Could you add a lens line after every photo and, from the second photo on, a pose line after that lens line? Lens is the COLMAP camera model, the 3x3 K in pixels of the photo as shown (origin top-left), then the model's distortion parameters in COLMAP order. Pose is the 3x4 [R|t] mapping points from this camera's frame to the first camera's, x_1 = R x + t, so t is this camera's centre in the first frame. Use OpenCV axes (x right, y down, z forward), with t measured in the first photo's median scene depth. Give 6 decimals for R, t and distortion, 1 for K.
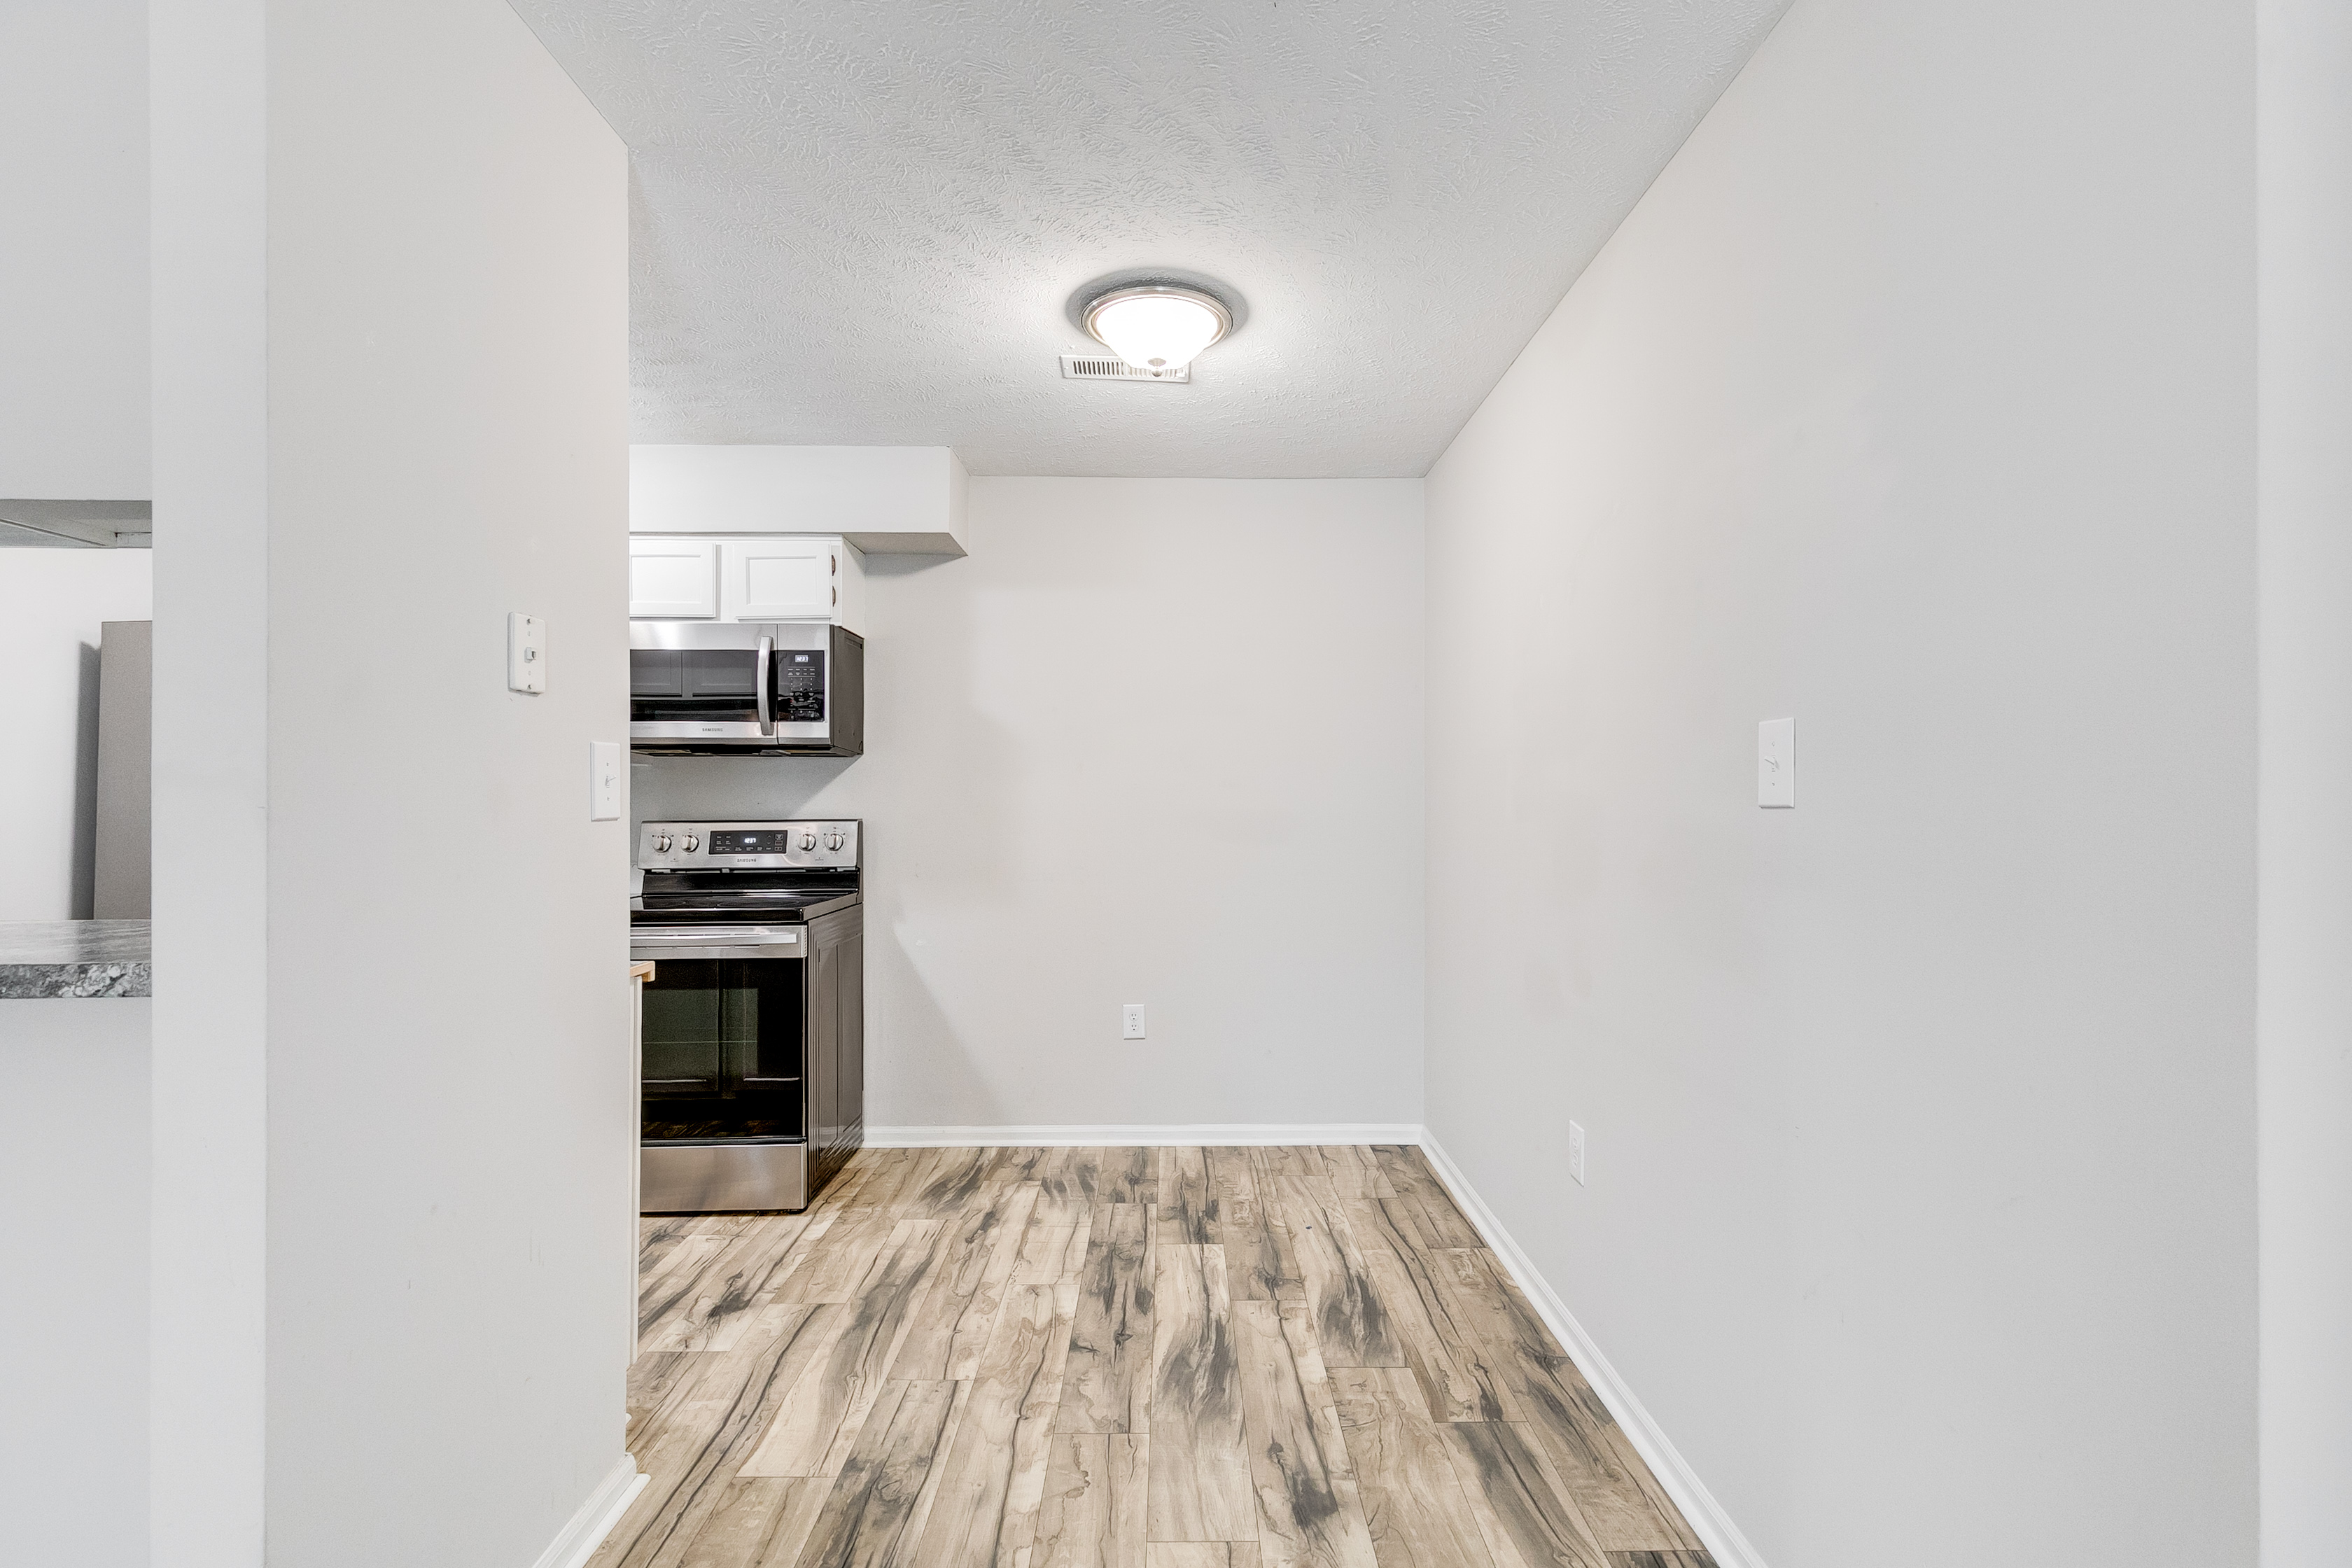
lens RADIAL K [[1075.5, 0, 1181.5], [0, 1075.5, 787.2], [0, 0, 1]] dist [0.005586, -0.001494]
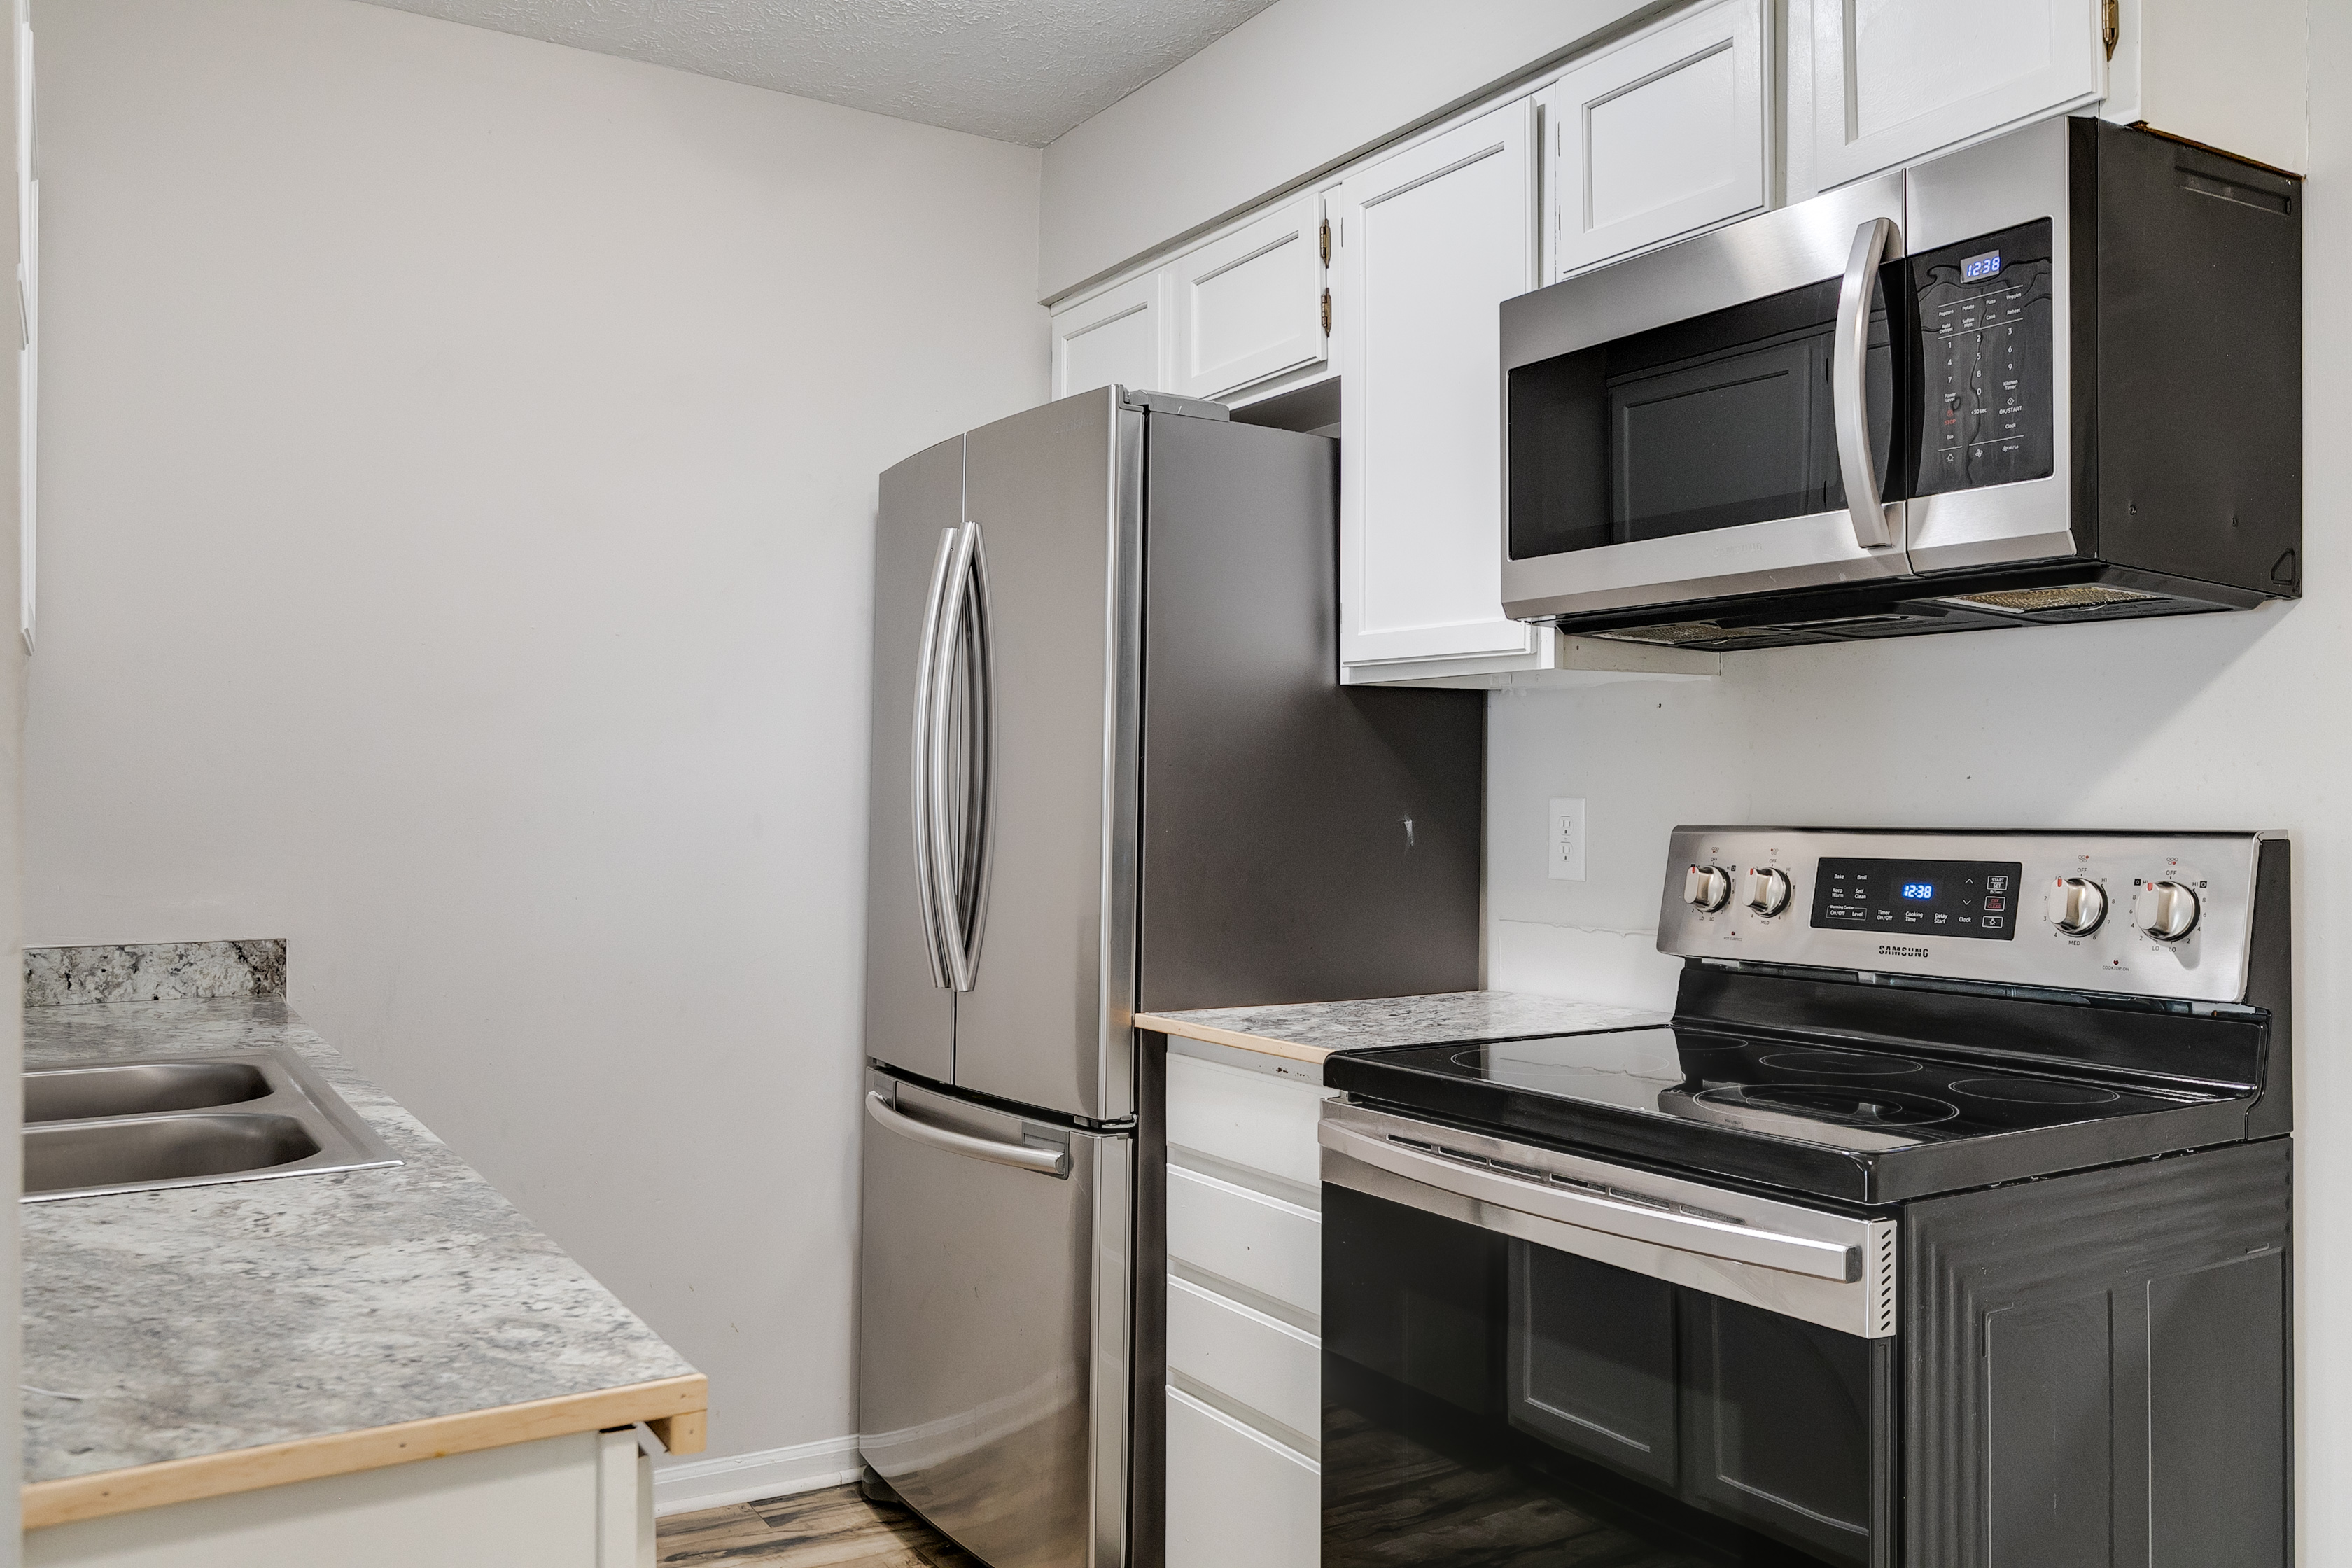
lens RADIAL K [[1848.9, 0, 1193.5], [0, 1848.9, 793.9], [0, 0, 1]] dist [0.008091, -0.017065]
pose [[0.518010, 0.002236, -0.855372, -0.041108], [0.008269, 0.999937, 0.007622, 0.015394], [0.855334, -0.011021, 0.517959, 0.572850]]
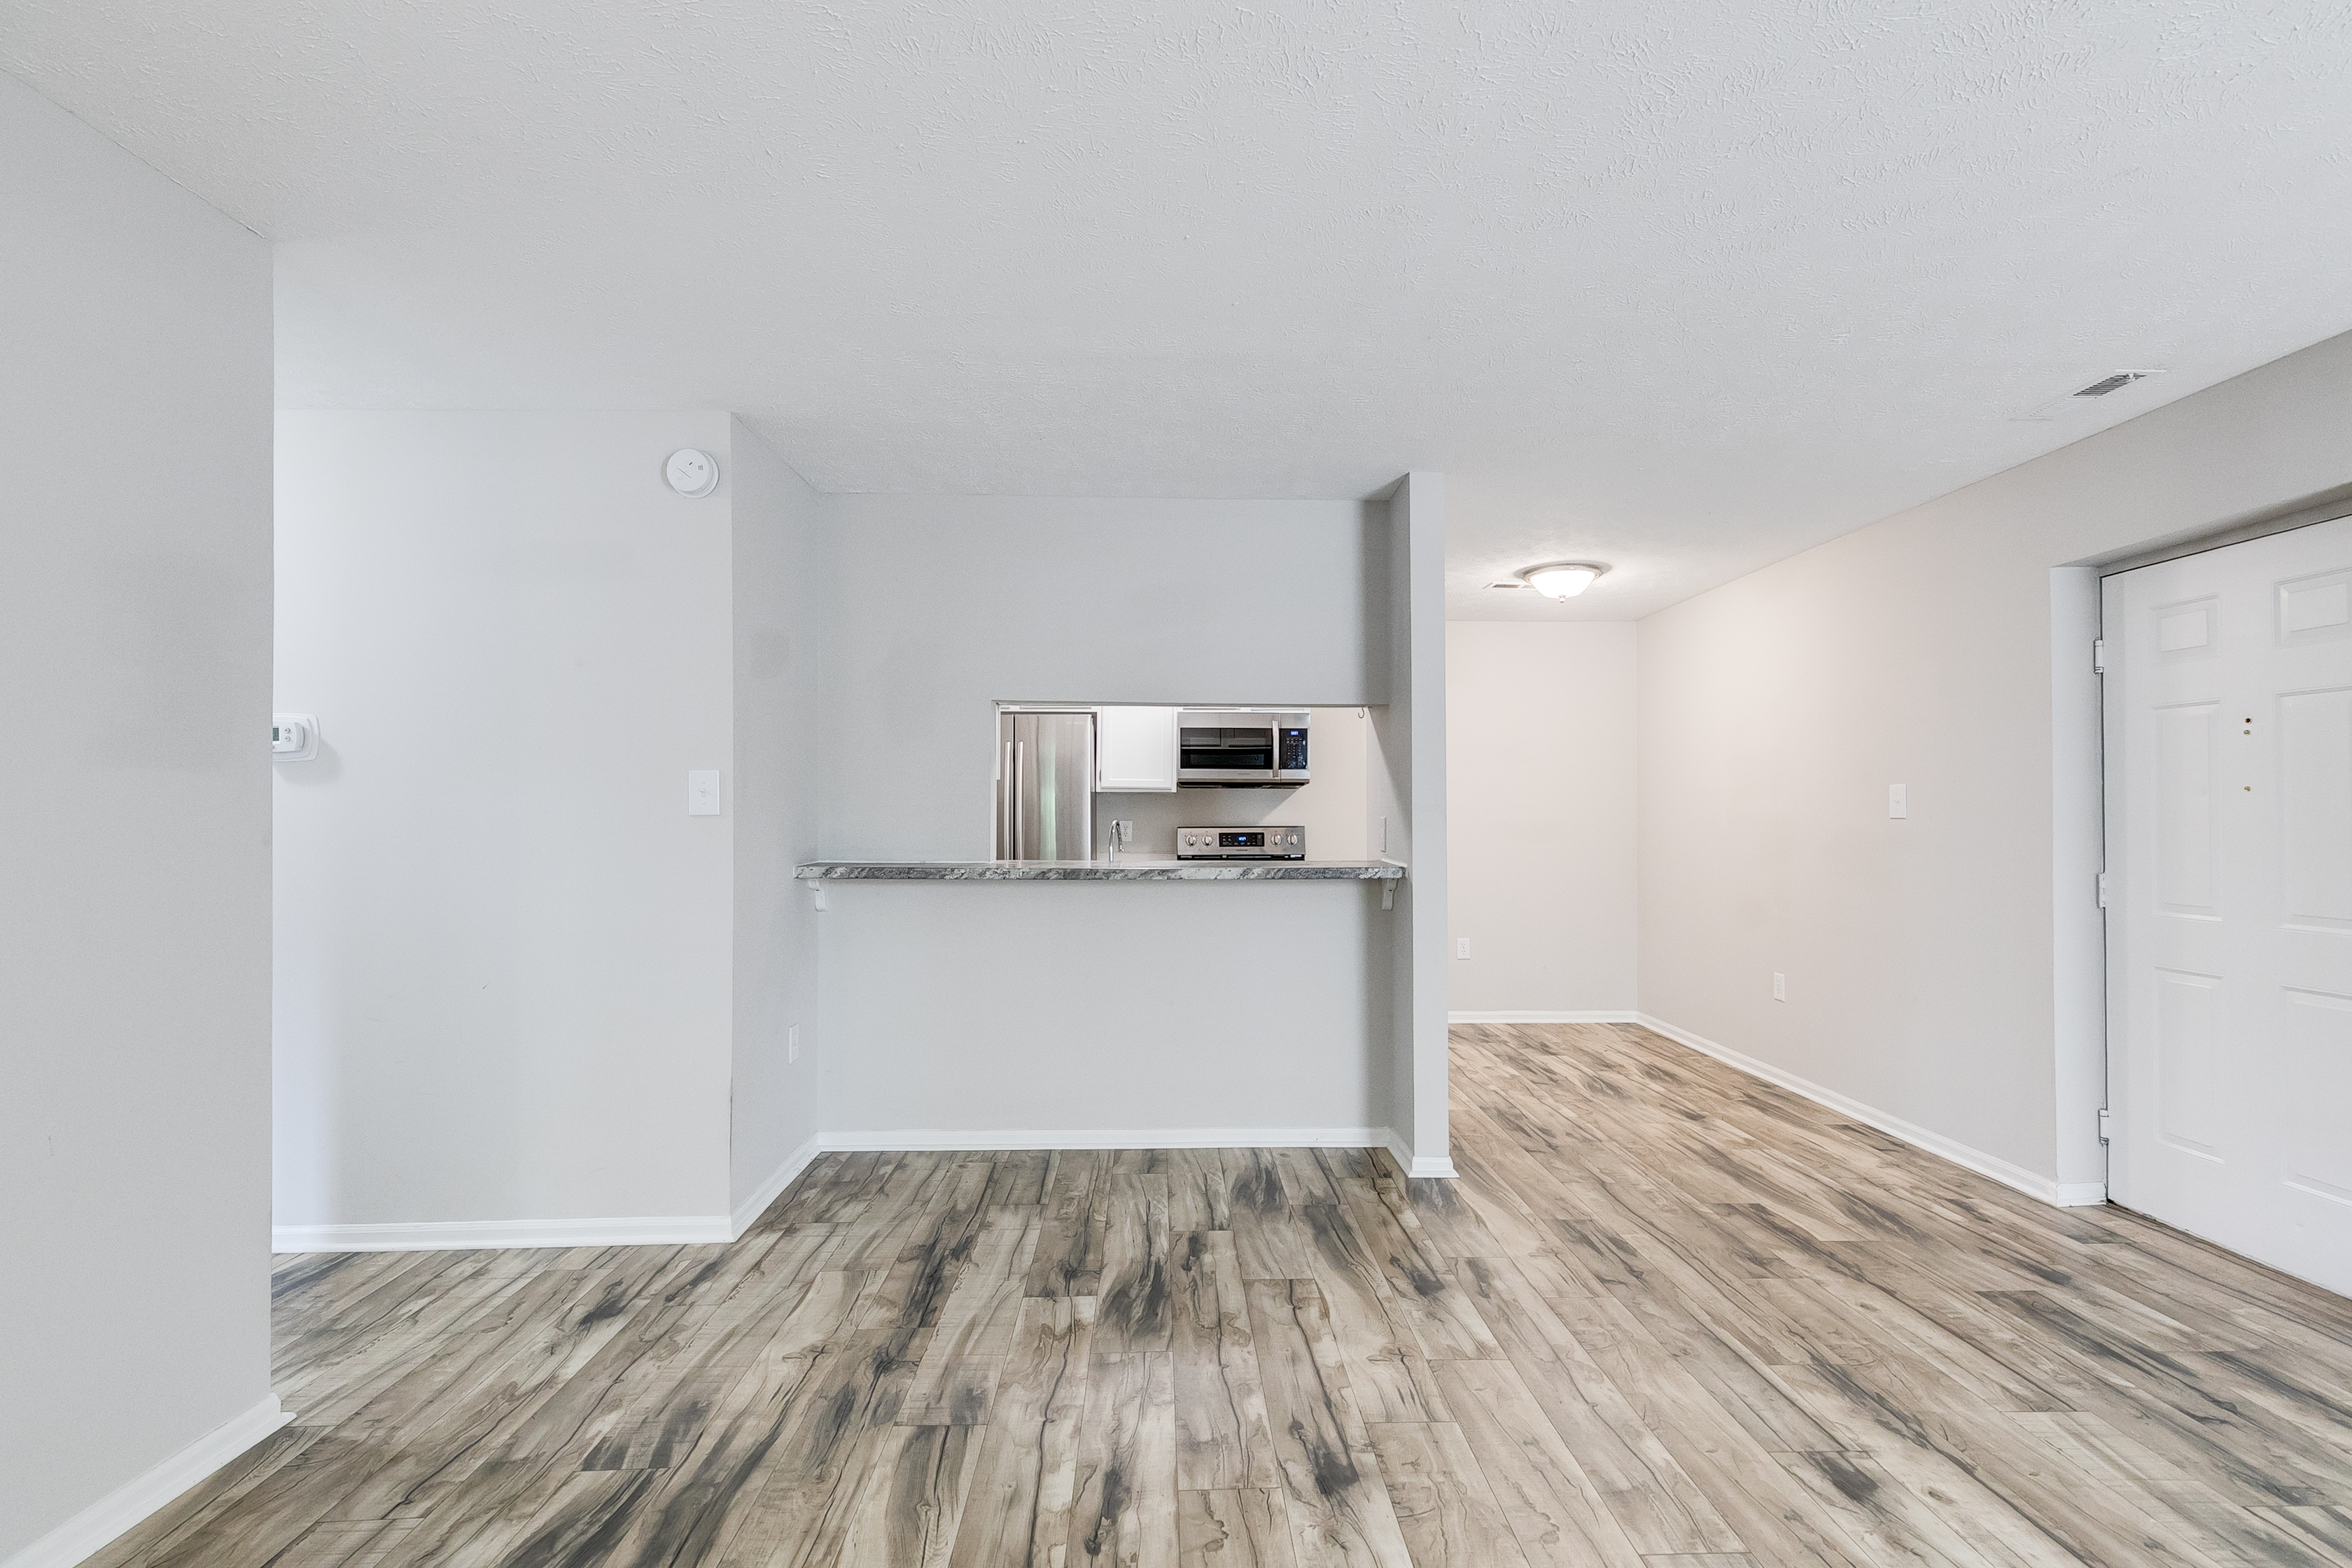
lens RADIAL K [[1075.5, 0, 1172.3], [0, 1075.5, 804.6], [0, 0, 1]] dist [0.005586, -0.001494]
pose [[0.999918, 0.001307, 0.012700, -0.577920], [-0.001303, 0.999999, -0.000317, -0.003509], [-0.012700, 0.000301, 0.999919, -0.733193]]
